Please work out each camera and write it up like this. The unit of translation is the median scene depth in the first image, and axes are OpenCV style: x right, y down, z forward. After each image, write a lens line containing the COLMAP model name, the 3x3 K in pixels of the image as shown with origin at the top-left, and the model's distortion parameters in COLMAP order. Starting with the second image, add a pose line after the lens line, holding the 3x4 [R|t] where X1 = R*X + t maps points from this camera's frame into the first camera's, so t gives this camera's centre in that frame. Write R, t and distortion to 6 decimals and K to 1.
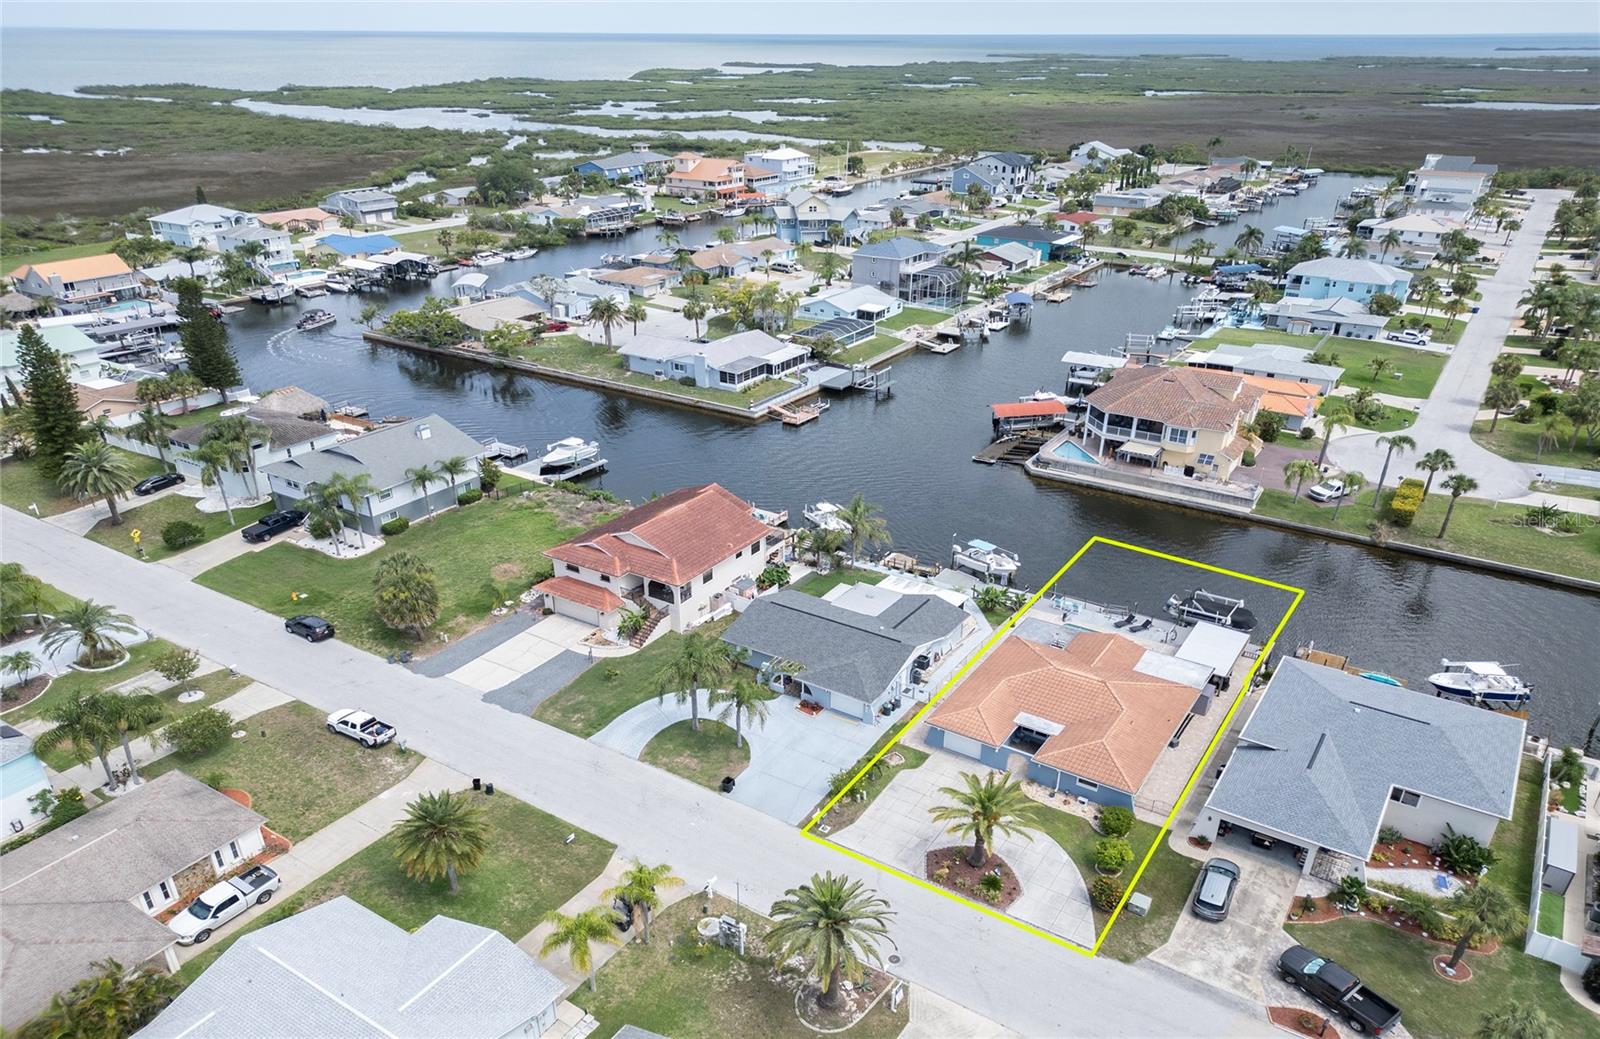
lens RADIAL K [[1140.2, 0, 805.4], [0, 1140.2, 550.3], [0, 0, 1]] dist [0.071189, -0.083566]
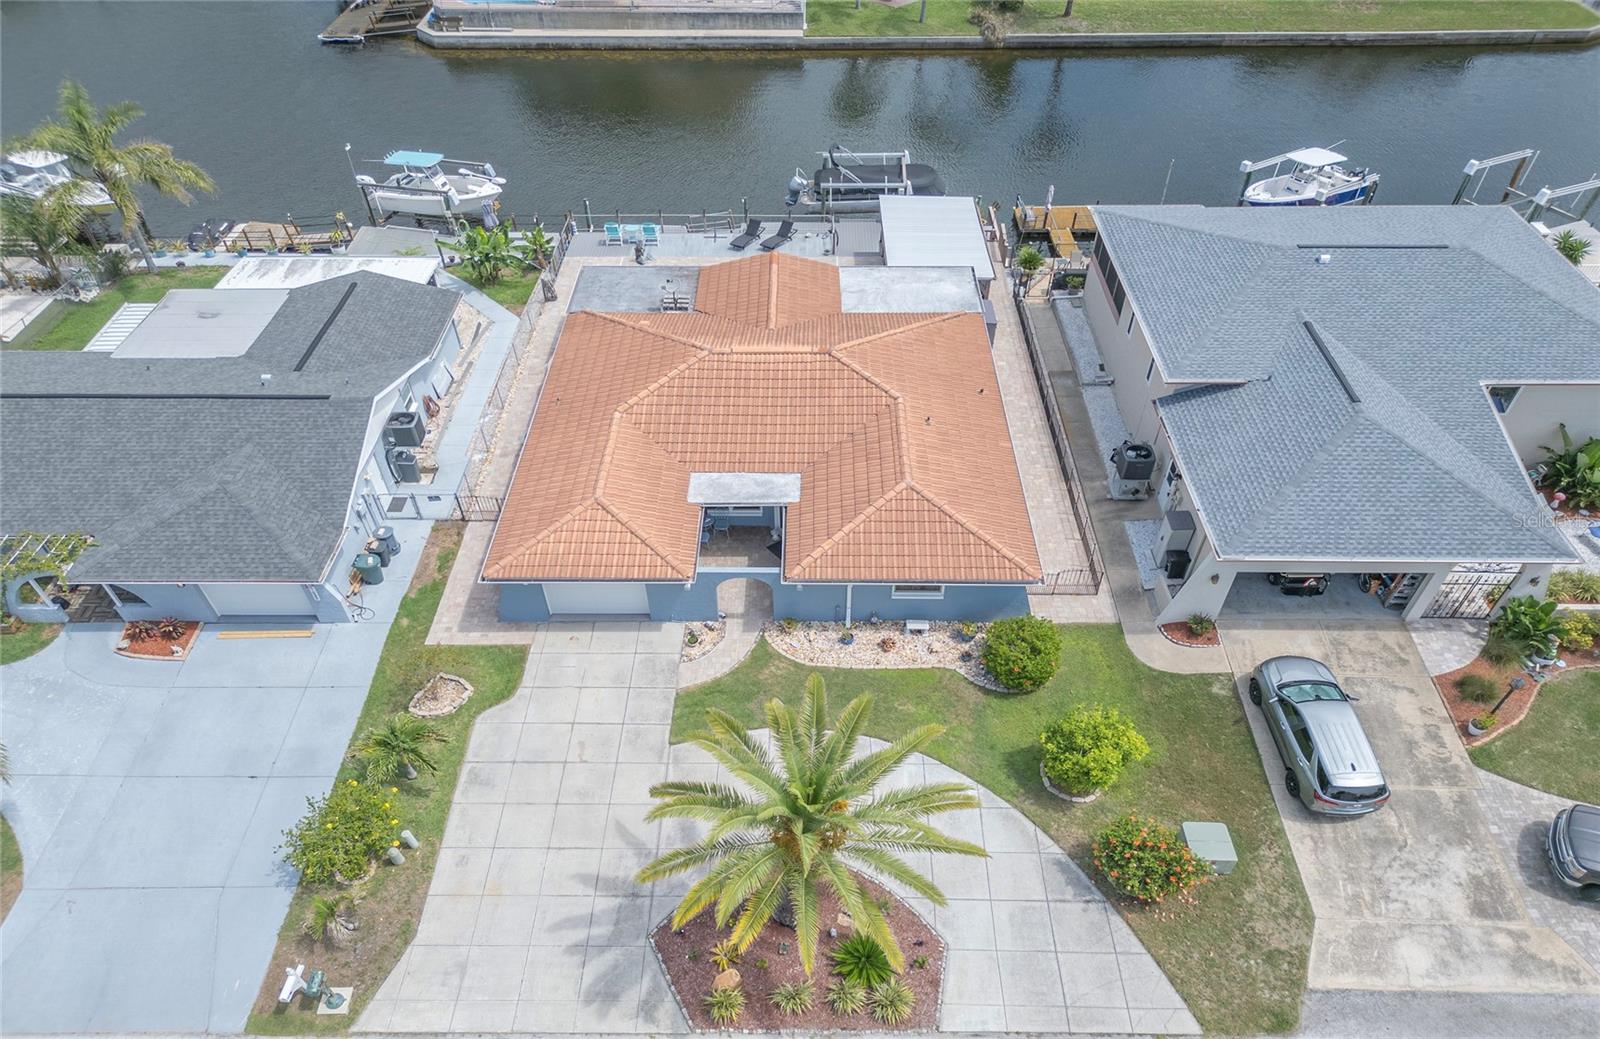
lens RADIAL K [[1213.0, 0, 804.9], [0, 1213.0, 547.9], [0, 0, 1]] dist [0.053366, -0.059390]
pose [[0.842514, -0.339736, 0.418030, 0.013510], [0.227074, 0.927708, 0.296301, 0.022829], [-0.488474, -0.154714, 0.858753, 0.308663]]
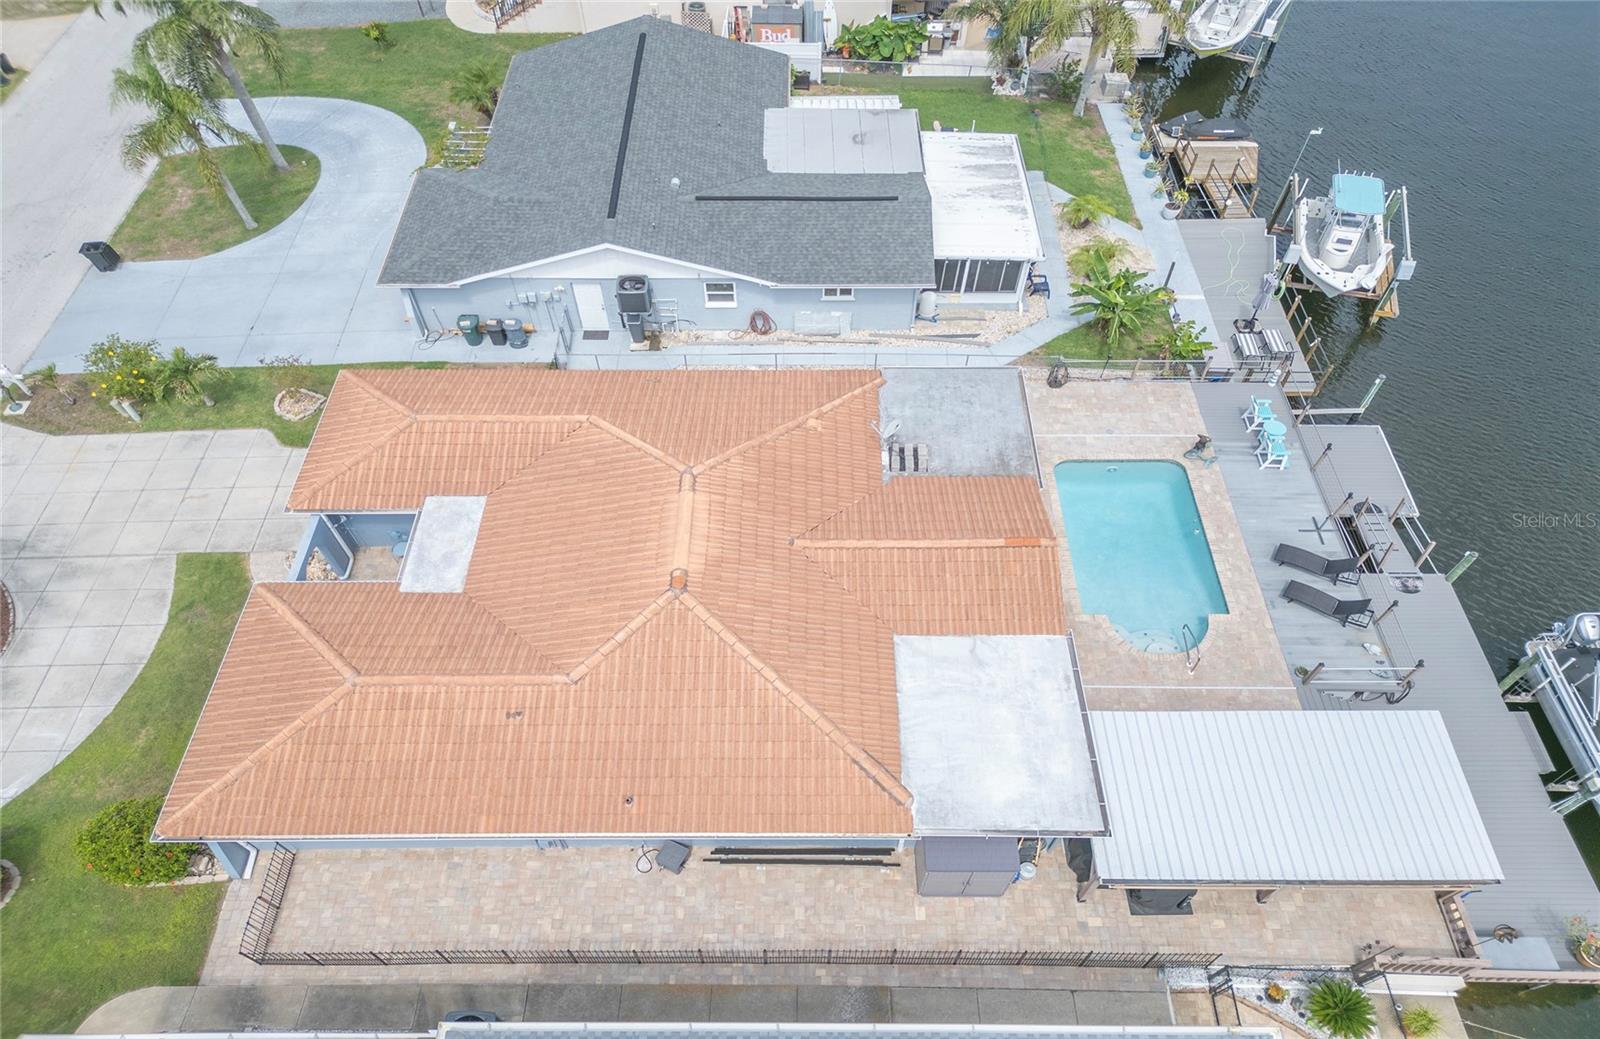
lens RADIAL K [[1105.1, 0, 803.7], [0, 1105.1, 672.9], [0, 0, 1]] dist [0.025471, -0.002493]
pose [[0.551968, 0.661952, -0.507100, 0.237549], [-0.331525, 0.732210, 0.594945, -0.031153], [0.765129, -0.160274, 0.623611, 0.442563]]
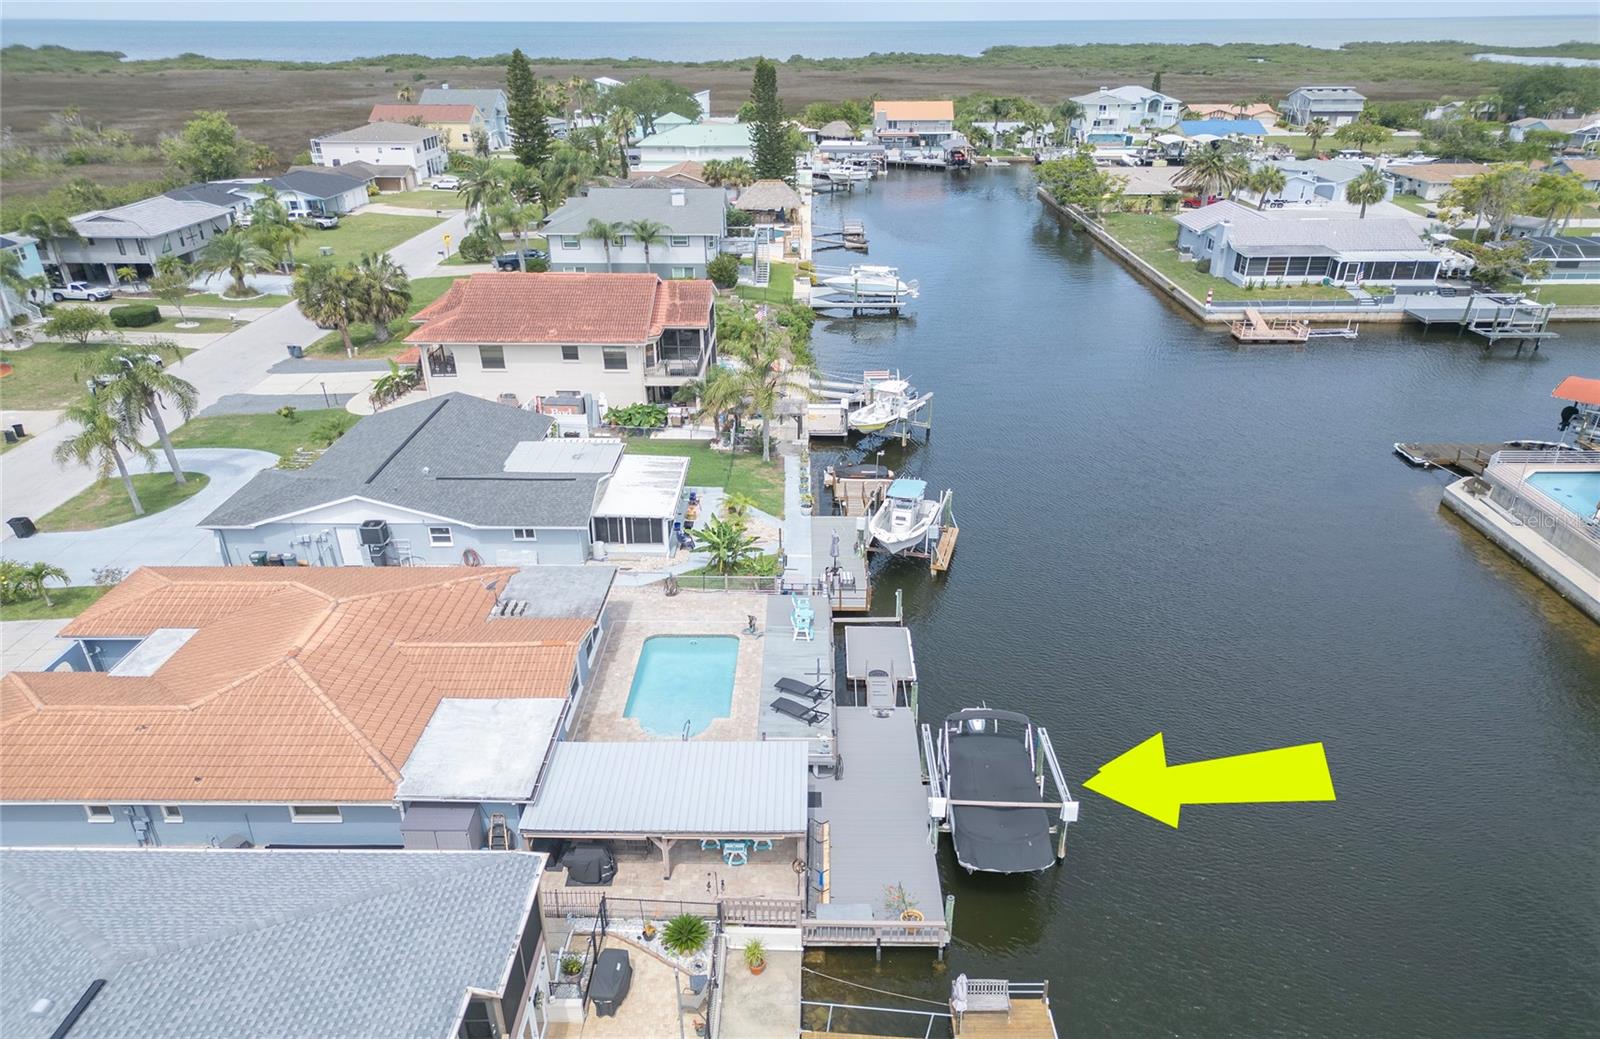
lens RADIAL K [[1162.3, 0, 788.3], [0, 1162.3, 517.7], [0, 0, 1]] dist [0.072664, -0.110019]
pose [[0.525312, 0.329526, -0.784513, 0.372969], [-0.345593, 0.925127, 0.157179, -0.038192], [0.777569, 0.188554, 0.599862, 0.460706]]
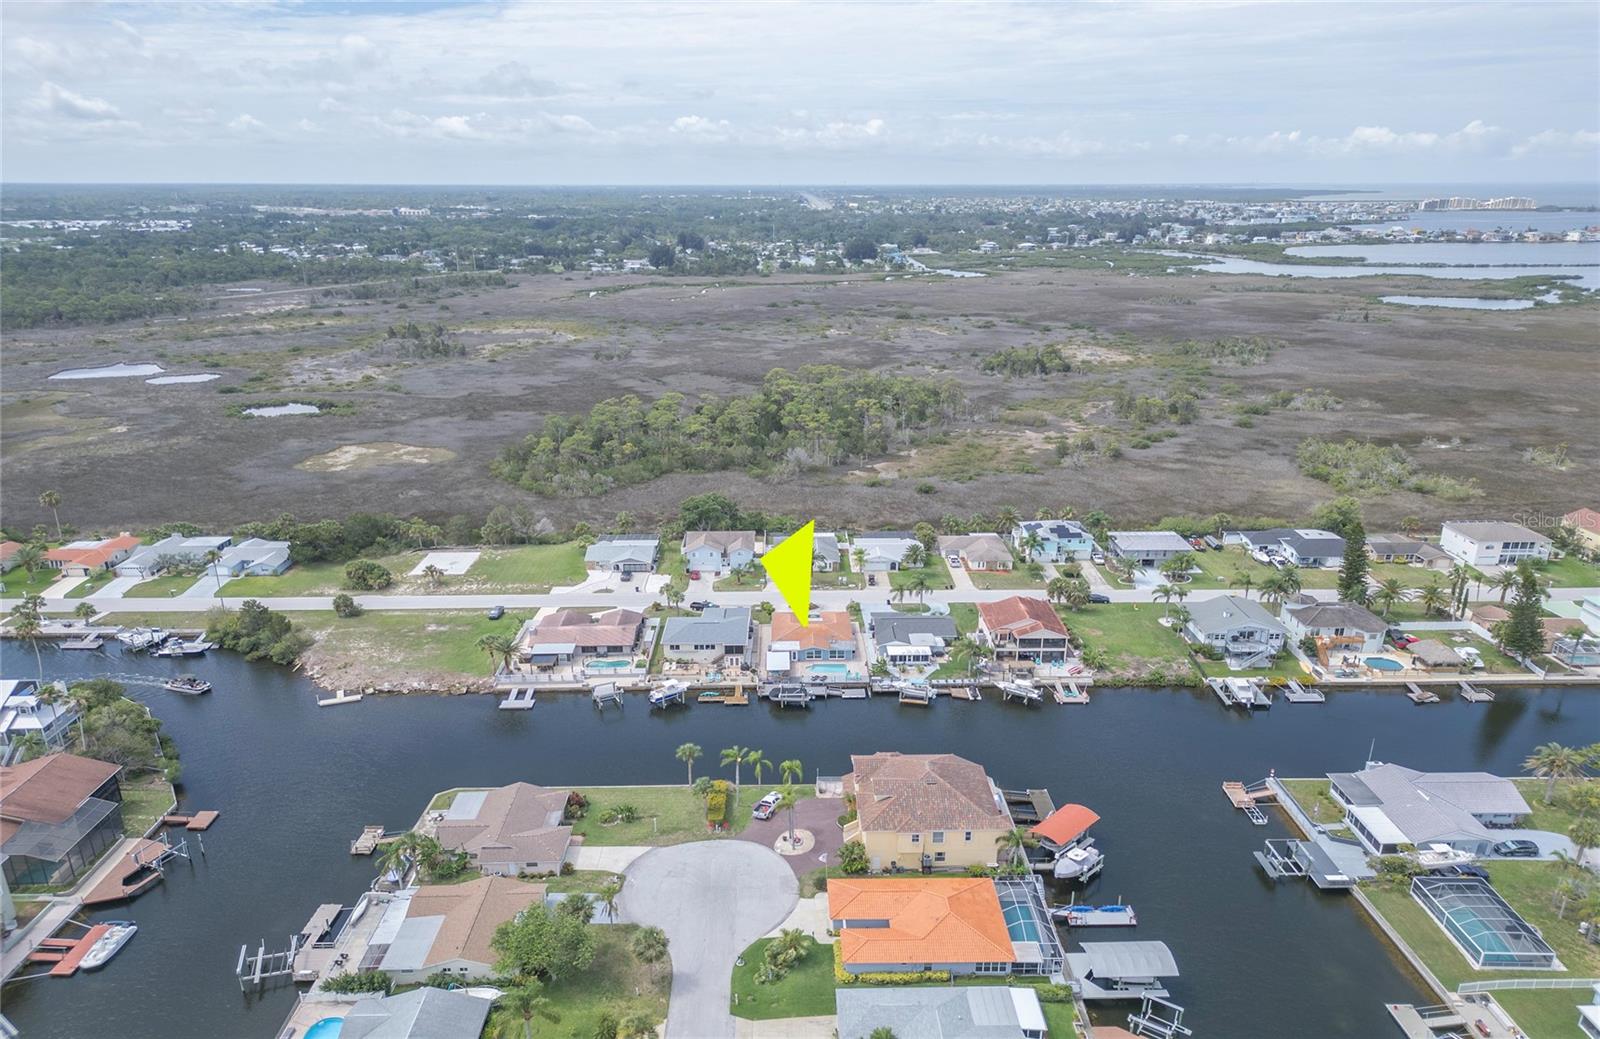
lens RADIAL K [[1129.9, 0, 801.6], [0, 1129.9, 513.9], [0, 0, 1]] dist [0.078161, -0.090962]
pose [[-0.830816, 0.153732, -0.534894, 0.843047], [-0.229605, 0.780816, 0.581041, -0.829823], [0.506978, 0.605552, -0.613417, 1.281780]]
